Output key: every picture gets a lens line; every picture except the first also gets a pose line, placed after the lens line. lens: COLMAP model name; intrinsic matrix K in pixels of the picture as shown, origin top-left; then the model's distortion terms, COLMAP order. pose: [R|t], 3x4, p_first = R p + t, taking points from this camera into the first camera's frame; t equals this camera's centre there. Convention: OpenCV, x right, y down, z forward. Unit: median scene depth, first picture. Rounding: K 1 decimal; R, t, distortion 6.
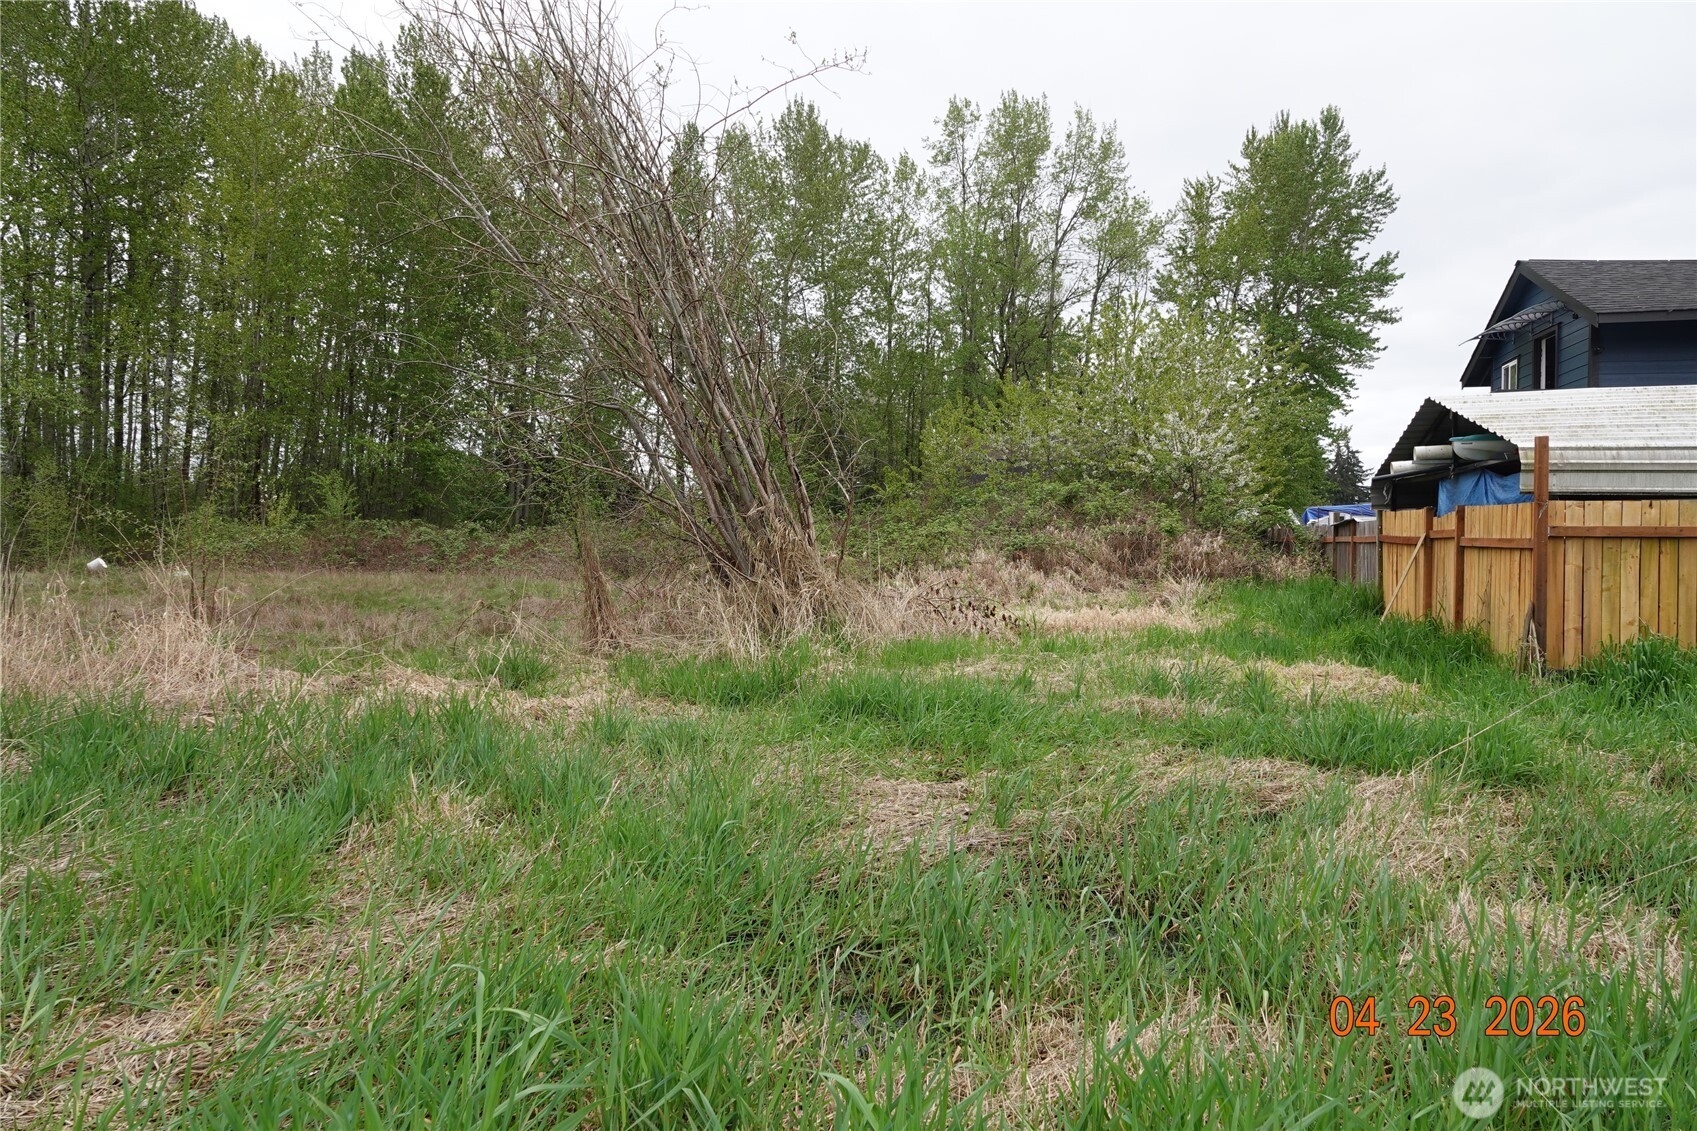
lens RADIAL K [[1213.0, 0, 845.7], [0, 1213.0, 568.6], [0, 0, 1]] dist [-0.008192, -0.004078]
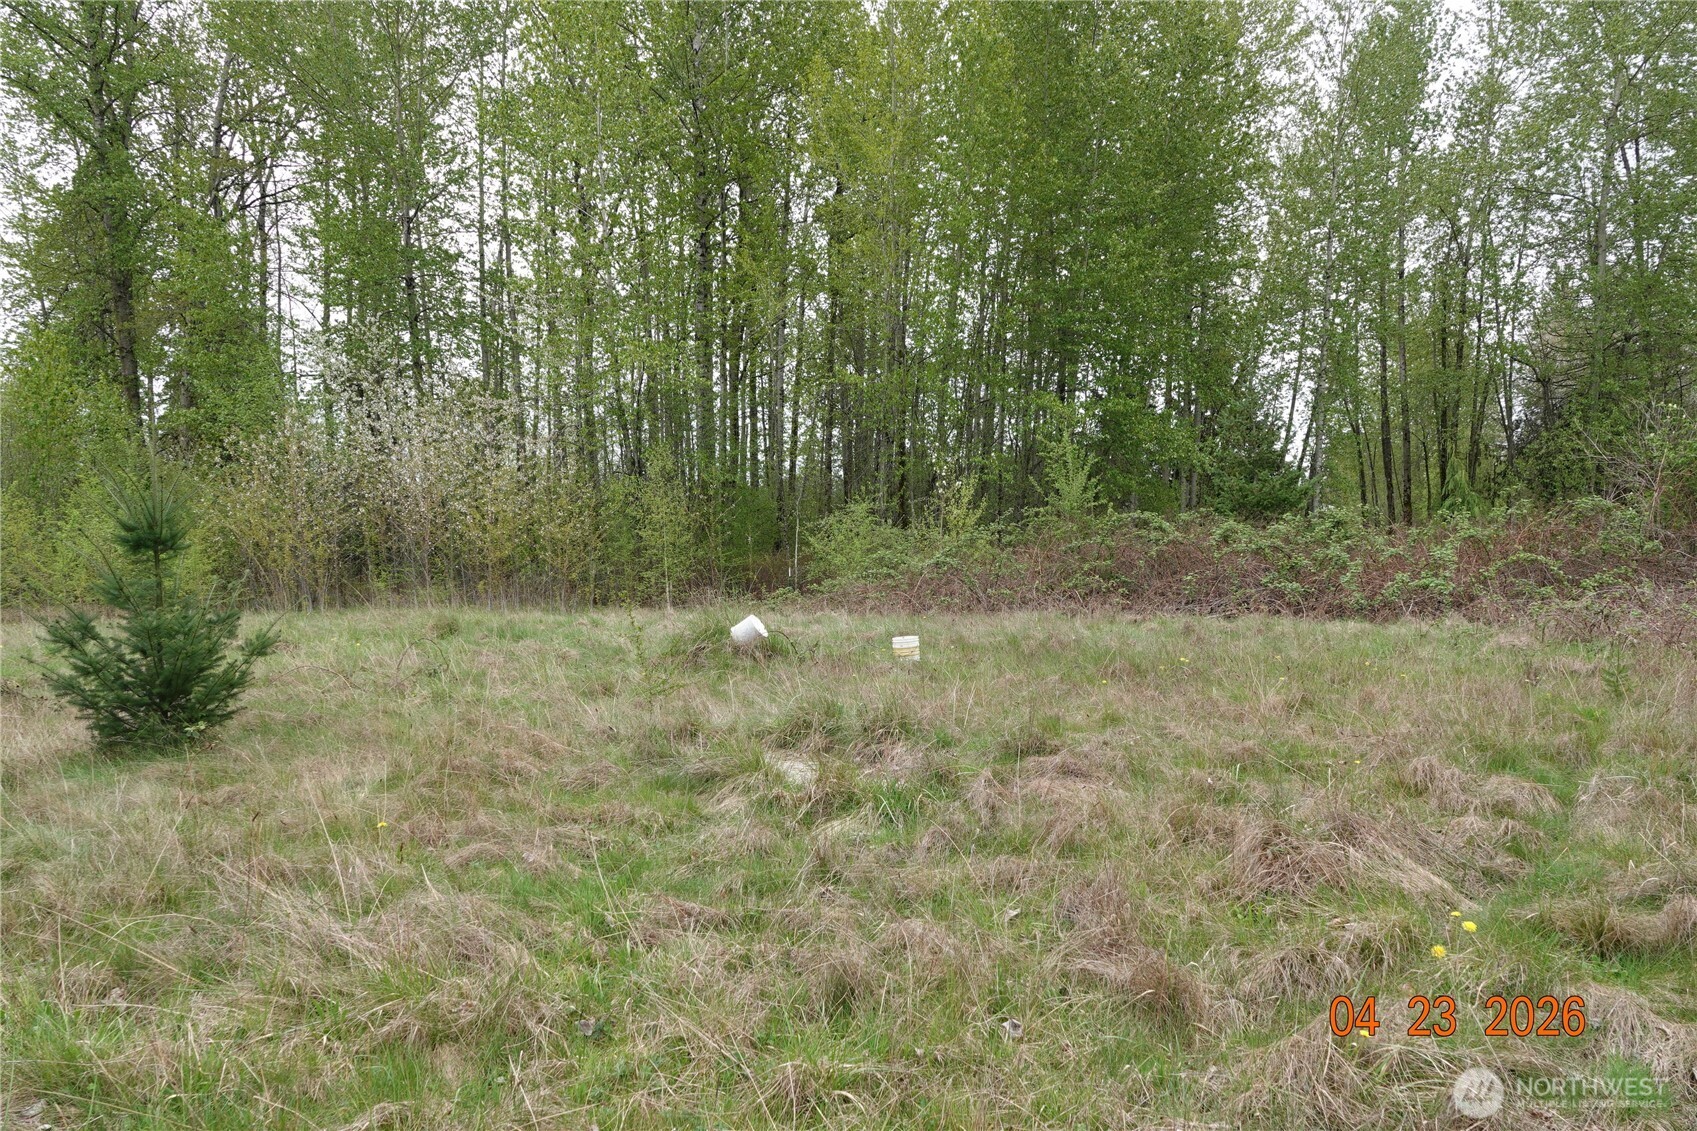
lens RADIAL K [[1213.0, 0, 859.9], [0, 1213.0, 559.6], [0, 0, 1]] dist [-0.008192, -0.004078]
pose [[0.904244, -0.020036, -0.426546, -0.155239], [0.023438, 0.999722, 0.002726, -0.013614], [0.426373, -0.012462, 0.904462, 0.242884]]
